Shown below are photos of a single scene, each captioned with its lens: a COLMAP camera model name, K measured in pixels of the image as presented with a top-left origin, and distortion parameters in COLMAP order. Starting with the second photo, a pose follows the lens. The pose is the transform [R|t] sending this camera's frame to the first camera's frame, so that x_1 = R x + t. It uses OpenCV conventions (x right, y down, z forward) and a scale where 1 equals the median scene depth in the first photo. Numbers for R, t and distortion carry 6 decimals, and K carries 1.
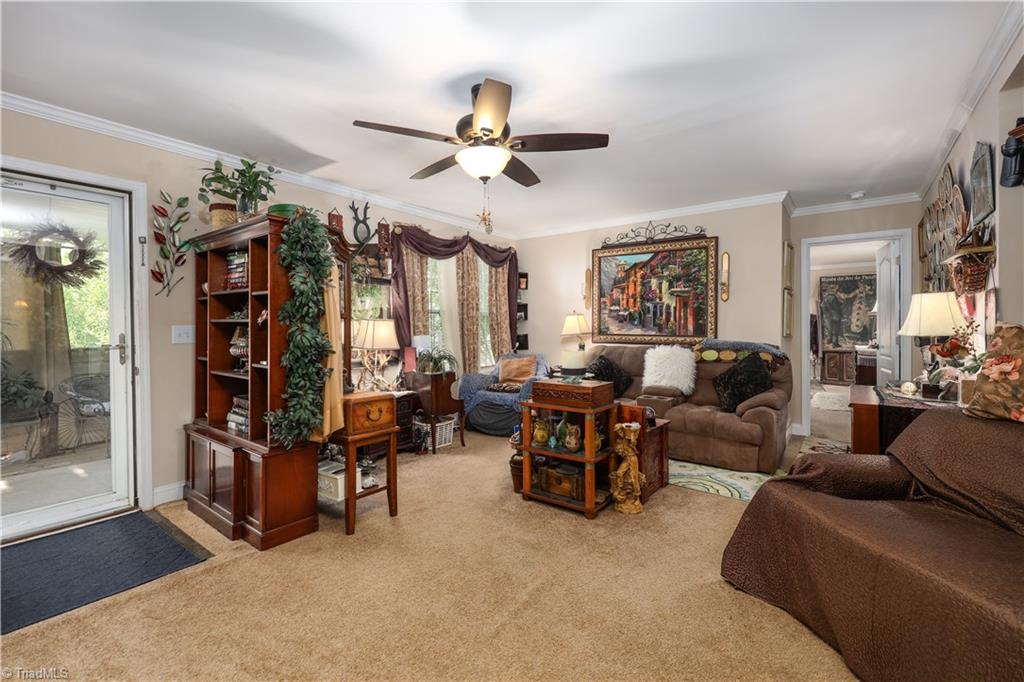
lens RADIAL K [[446.8, 0, 516.5], [0, 446.8, 333.3], [0, 0, 1]] dist [-0.009311, -0.000516]
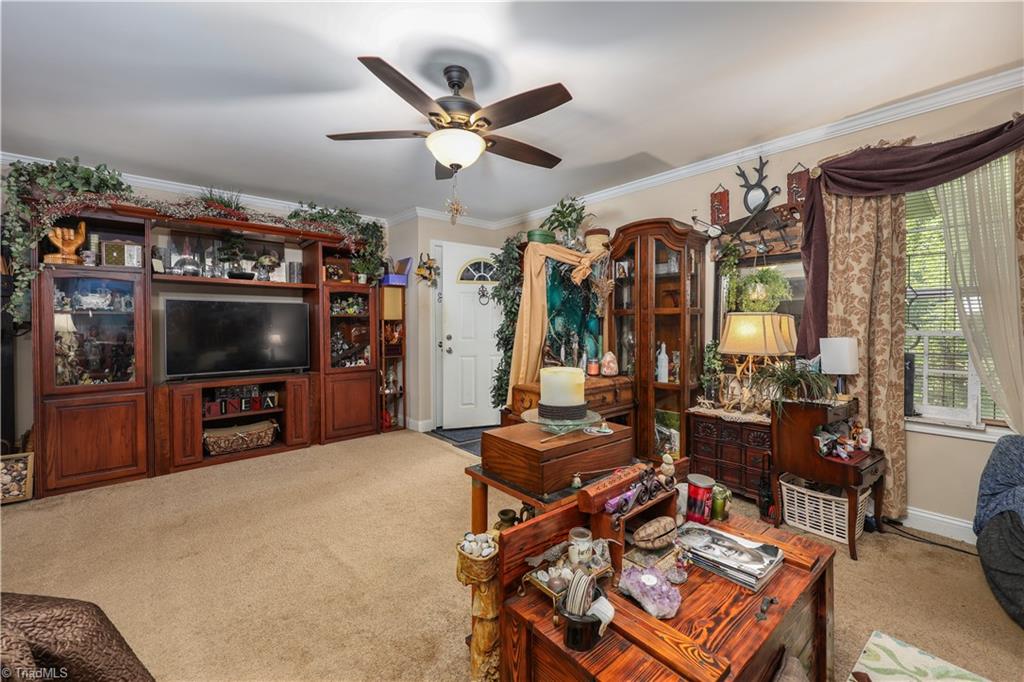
lens RADIAL K [[417.2, 0, 512.0], [0, 417.2, 341.0], [0, 0, 1]] dist [0.000642, 0.000204]
pose [[-0.216283, 0.041289, -0.975457, 0.442661], [-0.014750, 0.998853, 0.045549, -0.011415], [0.976219, 0.024239, -0.215426, 0.740733]]
